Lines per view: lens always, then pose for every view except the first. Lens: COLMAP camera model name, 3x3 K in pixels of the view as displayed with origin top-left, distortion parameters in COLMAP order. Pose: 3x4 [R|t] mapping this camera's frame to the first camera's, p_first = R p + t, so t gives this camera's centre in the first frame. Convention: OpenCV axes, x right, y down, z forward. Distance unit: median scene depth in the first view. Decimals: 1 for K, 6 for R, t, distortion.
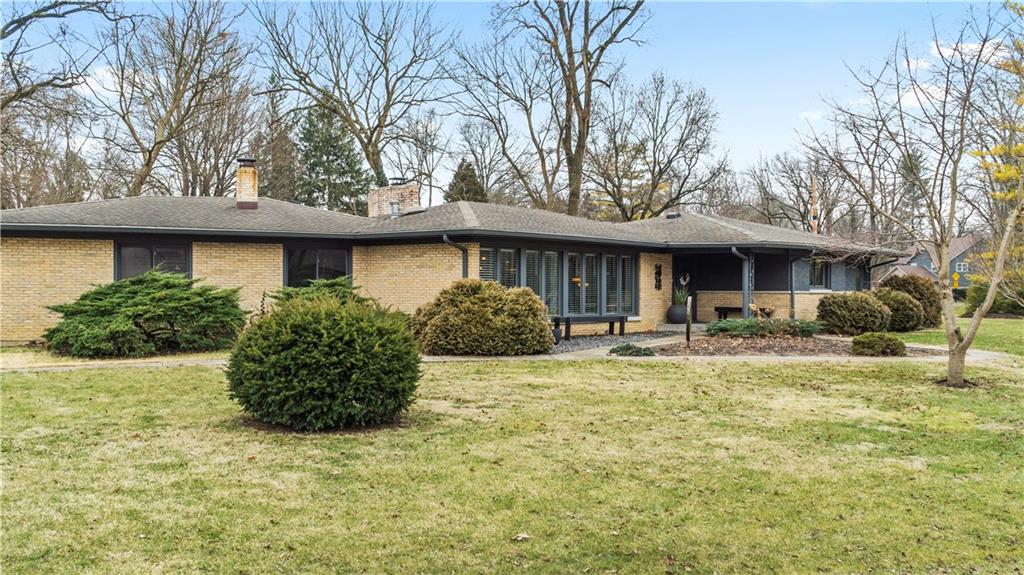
lens RADIAL K [[960.0, 0, 512.0], [0, 960.0, 287.5], [0, 0, 1]] dist [0.042373, 0.003831]
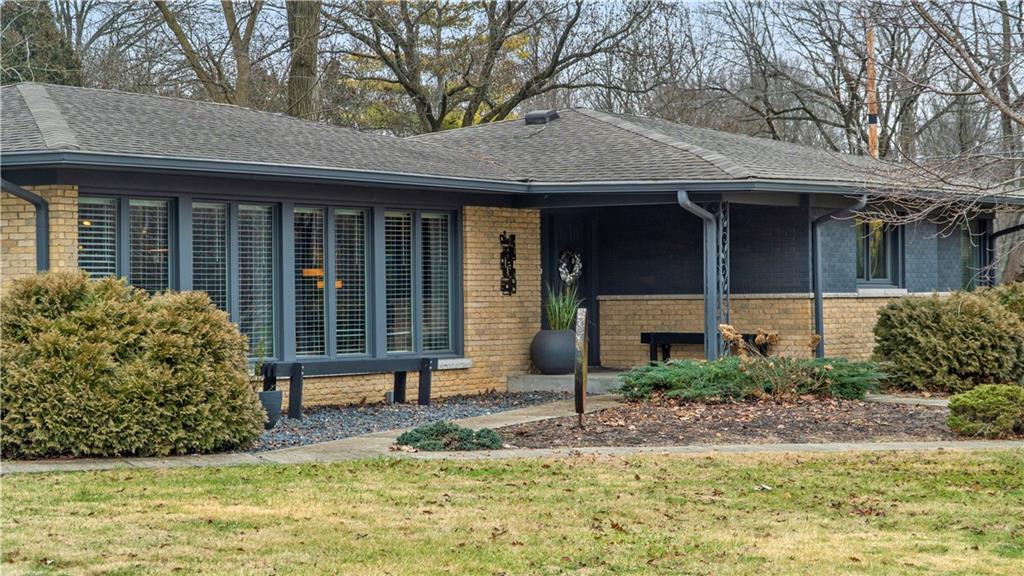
lens RADIAL K [[2749.9, 0, 512.0], [0, 2749.9, 288.0], [0, 0, 1]] dist [0.098591, 0.106195]
pose [[0.988320, -0.013479, 0.151793, -0.029368], [0.014280, 0.999889, -0.004193, 0.004871], [-0.151720, 0.006311, 0.988403, -0.192127]]
